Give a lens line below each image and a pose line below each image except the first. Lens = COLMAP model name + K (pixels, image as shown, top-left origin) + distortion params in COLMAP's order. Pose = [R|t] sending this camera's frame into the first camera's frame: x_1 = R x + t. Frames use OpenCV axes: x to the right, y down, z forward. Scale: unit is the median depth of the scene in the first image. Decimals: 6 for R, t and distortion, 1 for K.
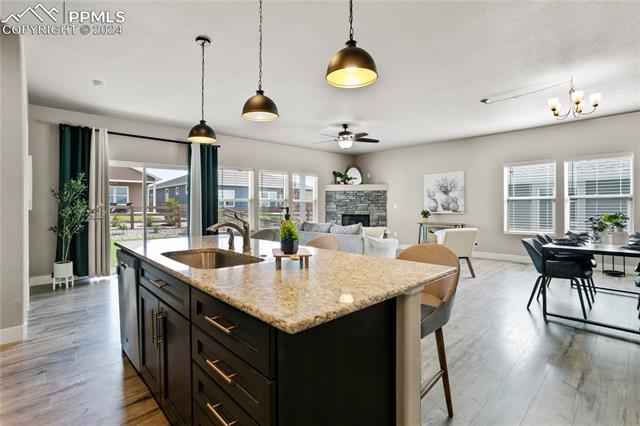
lens RADIAL K [[308.9, 0, 318.8], [0, 308.9, 209.5], [0, 0, 1]] dist [-0.003219, -0.000283]
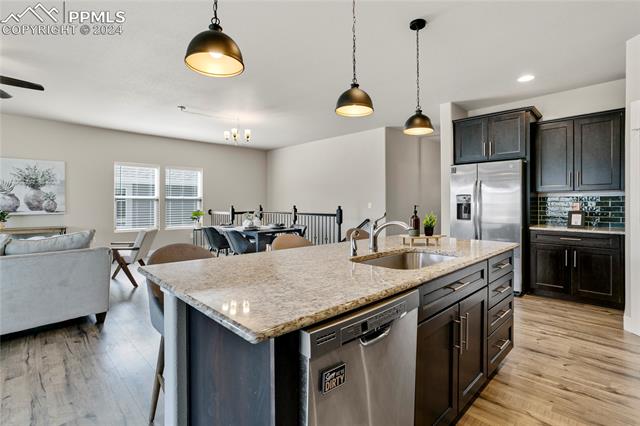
lens RADIAL K [[308.9, 0, 319.0], [0, 308.9, 208.8], [0, 0, 1]] dist [-0.003219, -0.000283]
pose [[-0.007829, -0.006538, 0.999948, -0.339406], [0.011480, 0.999912, 0.006627, 0.002361], [-0.999903, 0.011532, -0.007753, 0.321425]]
